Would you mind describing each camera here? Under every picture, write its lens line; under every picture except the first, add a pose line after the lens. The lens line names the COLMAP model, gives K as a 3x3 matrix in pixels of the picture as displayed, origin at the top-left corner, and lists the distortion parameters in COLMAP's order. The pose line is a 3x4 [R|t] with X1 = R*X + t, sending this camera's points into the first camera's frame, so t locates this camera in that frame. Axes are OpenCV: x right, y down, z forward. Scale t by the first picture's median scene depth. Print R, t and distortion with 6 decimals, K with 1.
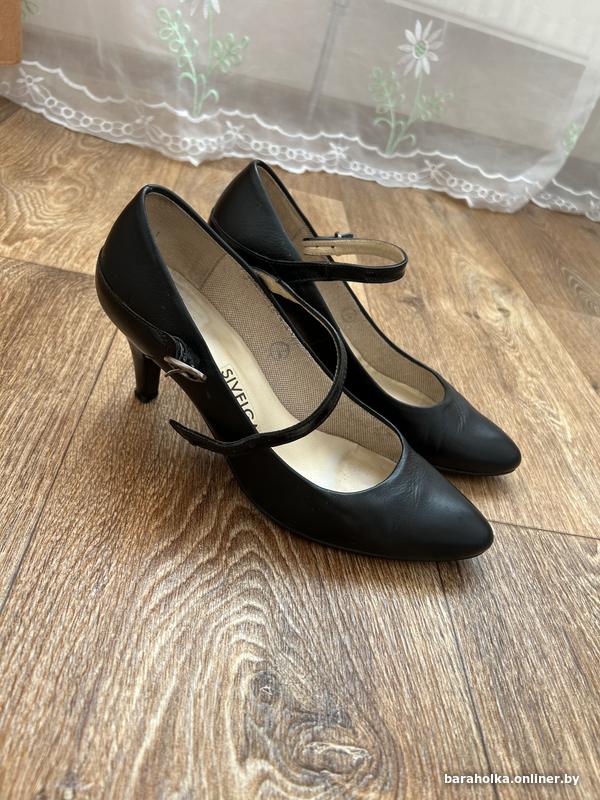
lens RADIAL K [[613.4, 0, 298.0], [0, 613.4, 406.8], [0, 0, 1]] dist [0.008712, -0.008738]
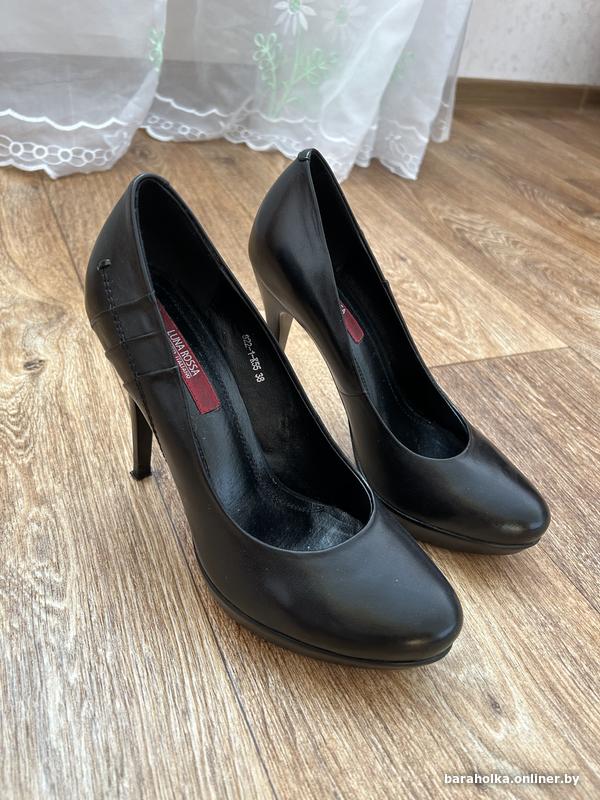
lens RADIAL K [[613.4, 0, 300.0], [0, 613.4, 397.9], [0, 0, 1]] dist [0.008712, -0.008738]
pose [[0.916645, -0.313000, 0.248582, 0.320751], [0.280416, 0.946771, 0.158087, -0.112076], [-0.284832, -0.075203, 0.955623, 0.221192]]
